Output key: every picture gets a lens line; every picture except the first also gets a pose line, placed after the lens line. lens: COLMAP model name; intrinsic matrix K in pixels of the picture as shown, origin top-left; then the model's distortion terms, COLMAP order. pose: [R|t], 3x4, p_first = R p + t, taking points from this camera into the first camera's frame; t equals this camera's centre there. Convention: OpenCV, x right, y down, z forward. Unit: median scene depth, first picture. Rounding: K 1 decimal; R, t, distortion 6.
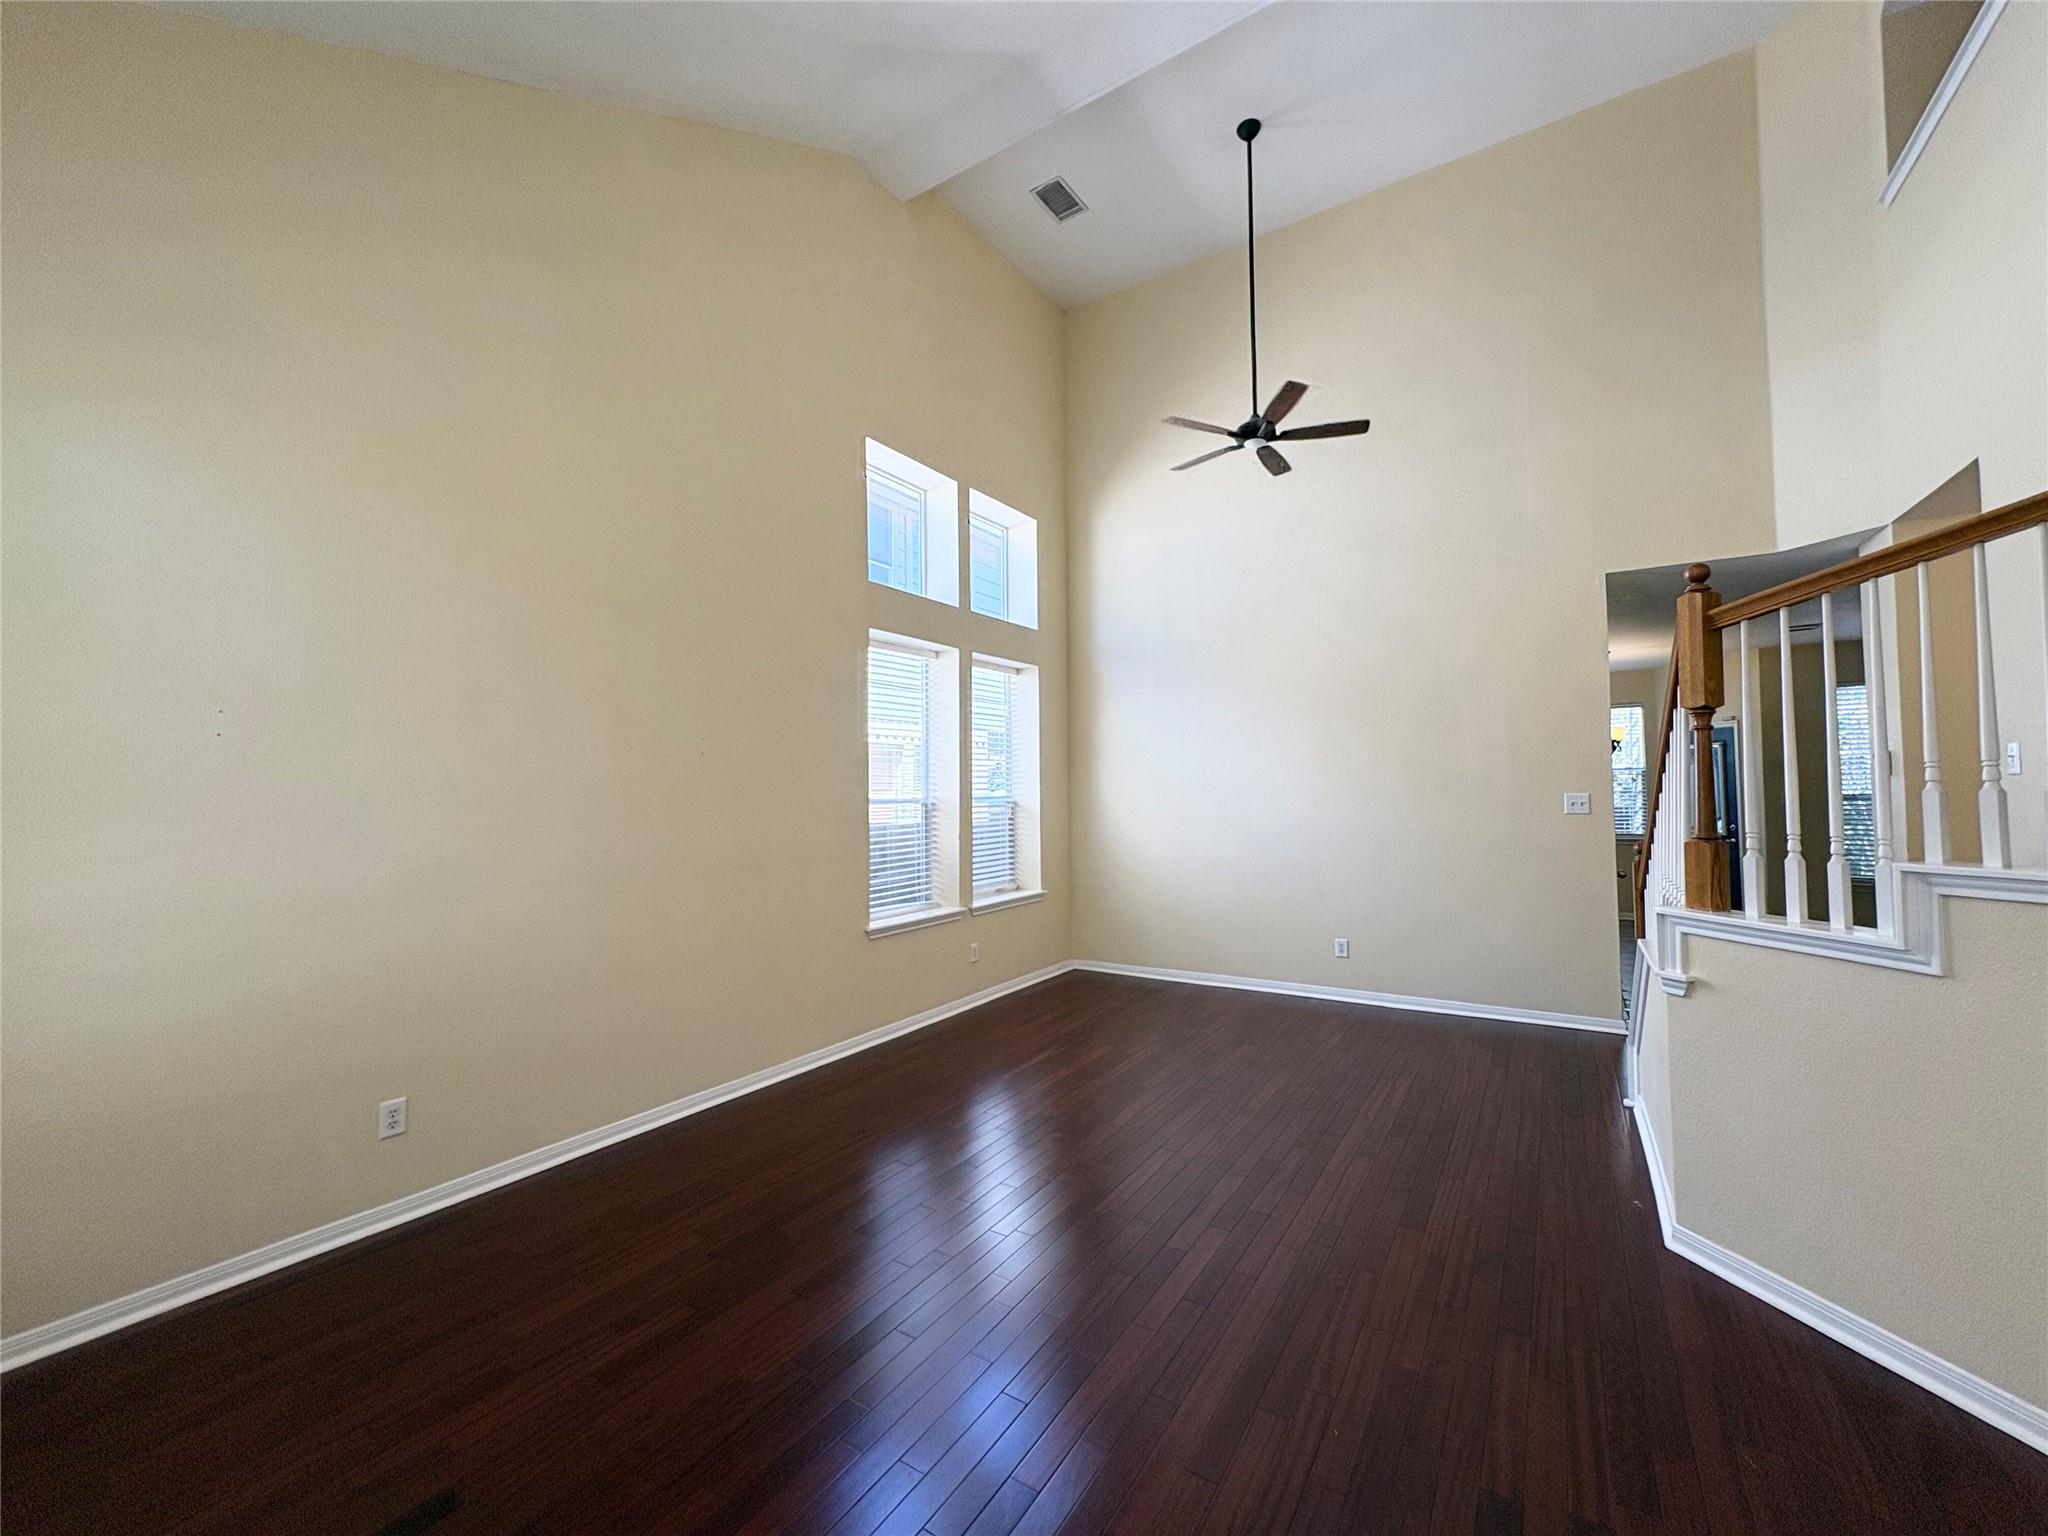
lens RADIAL K [[815.8, 0, 1018.5], [0, 815.8, 766.5], [0, 0, 1]] dist [0.000428, -0.000119]
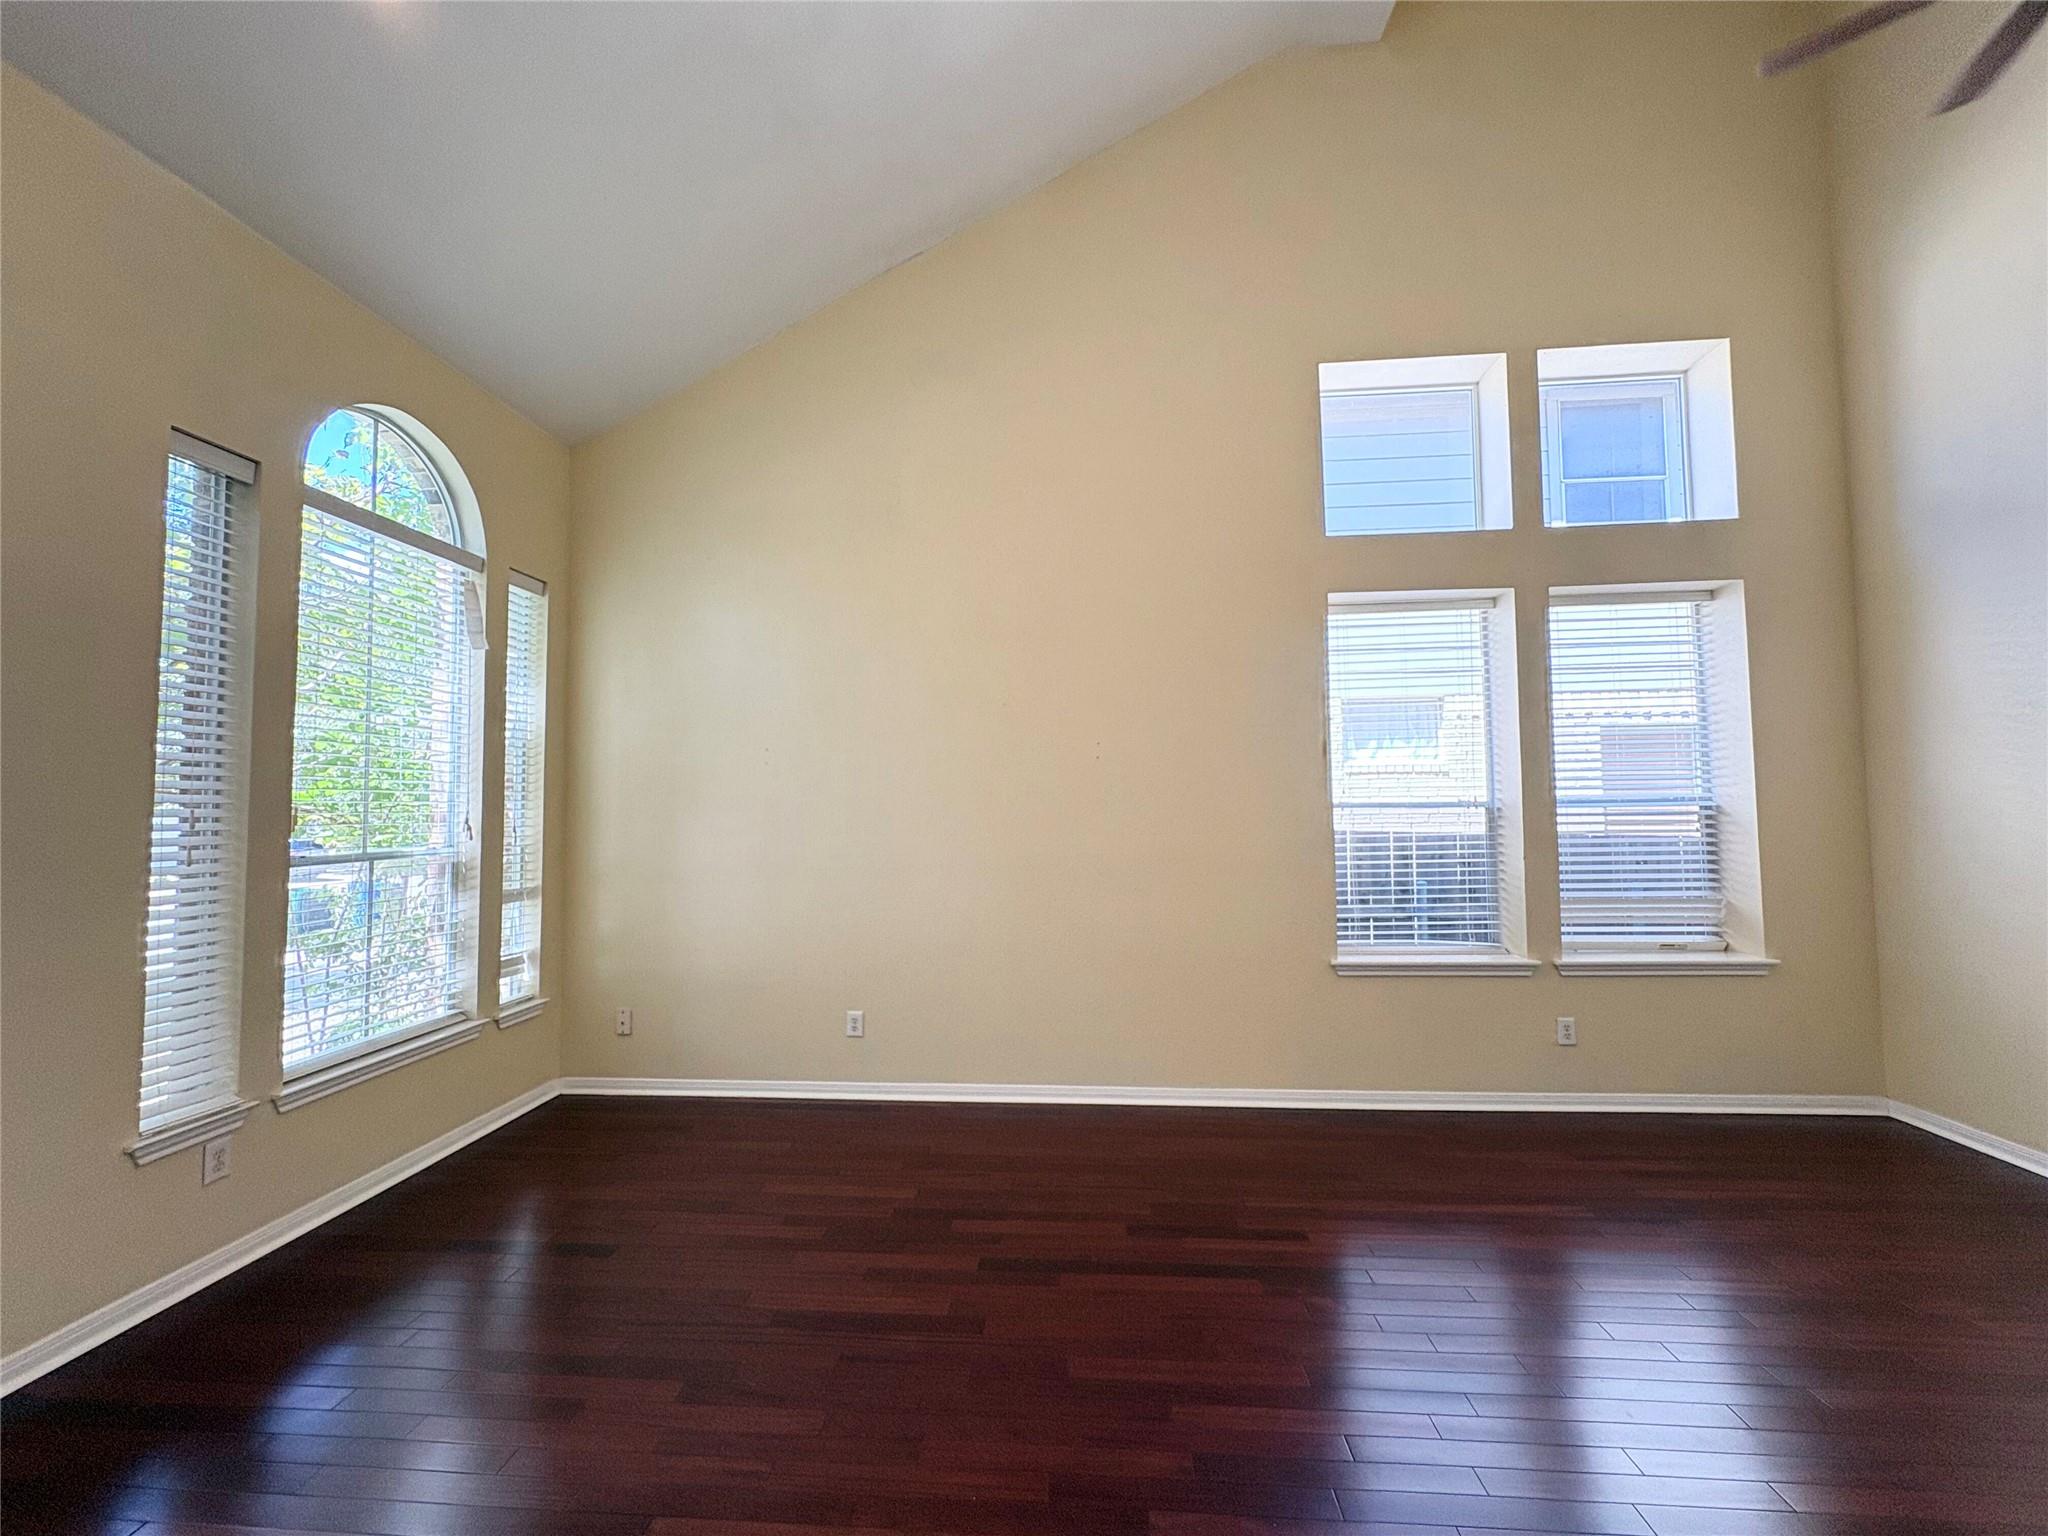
lens RADIAL K [[815.8, 0, 1018.5], [0, 815.8, 766.5], [0, 0, 1]] dist [0.000428, -0.000119]
pose [[0.482899, -0.038087, -0.874847, 0.374135], [0.034491, 0.999106, -0.024458, 0.013370], [0.874997, -0.018364, 0.483781, 0.327500]]
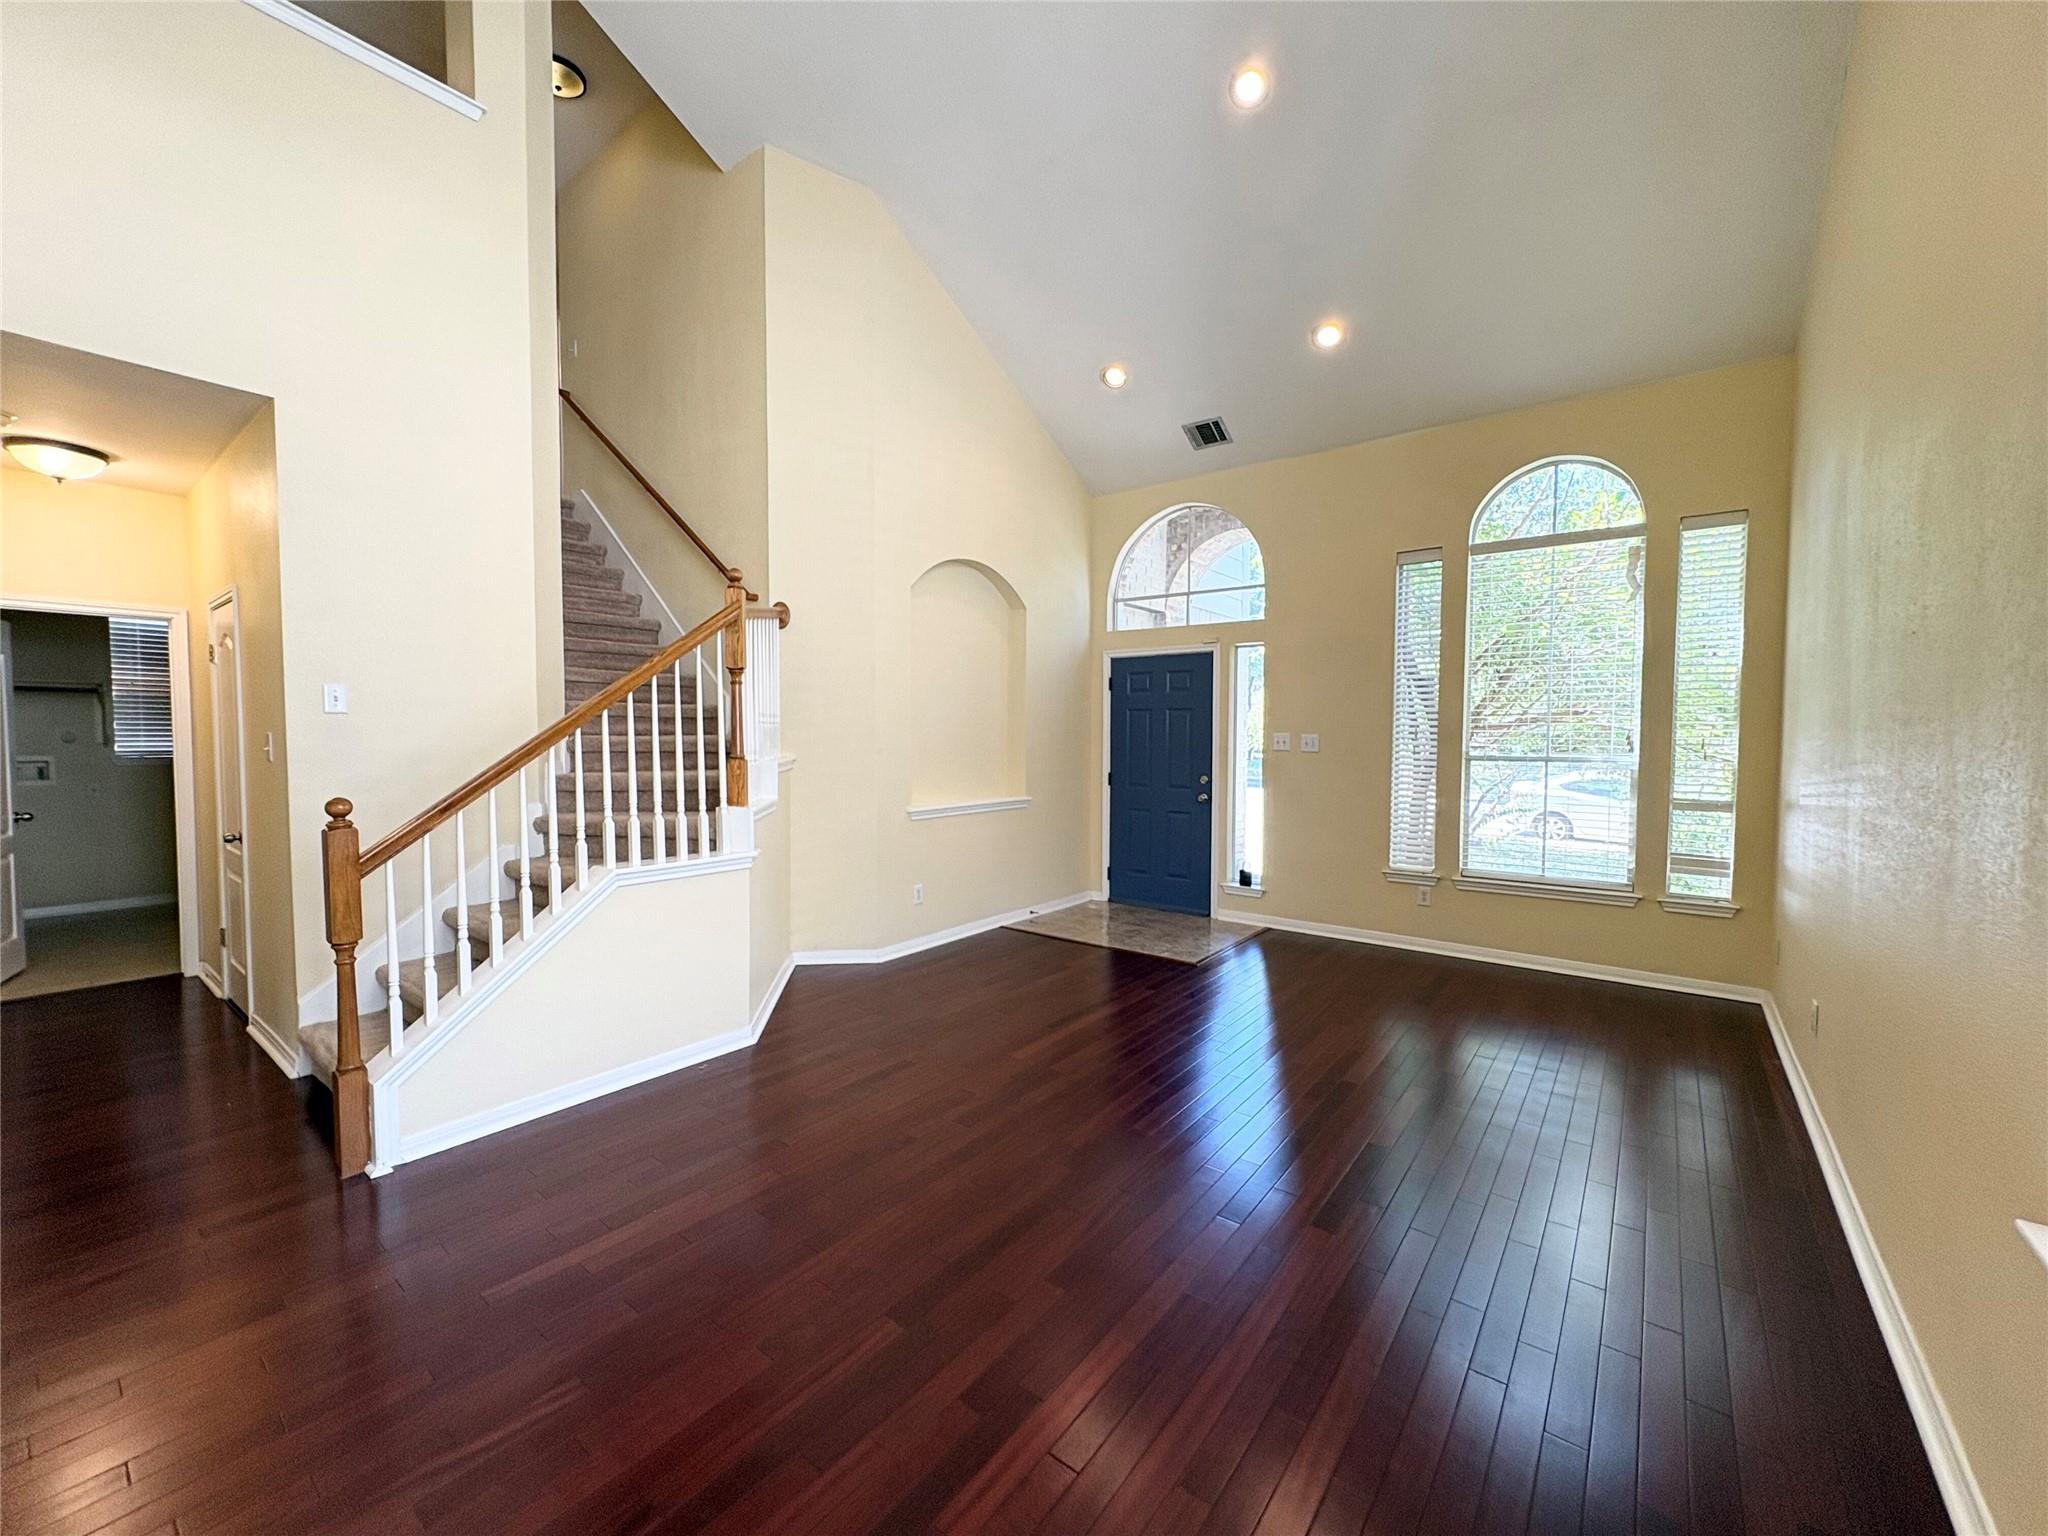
lens RADIAL K [[821.7, 0, 1030.3], [0, 821.7, 764.7], [0, 0, 1]] dist [0.001113, -0.000001]
pose [[-0.997002, 0.005300, 0.077194, 0.101329], [0.005851, 0.999959, 0.006918, 0.048197], [-0.077154, 0.007349, -0.996992, 1.250600]]
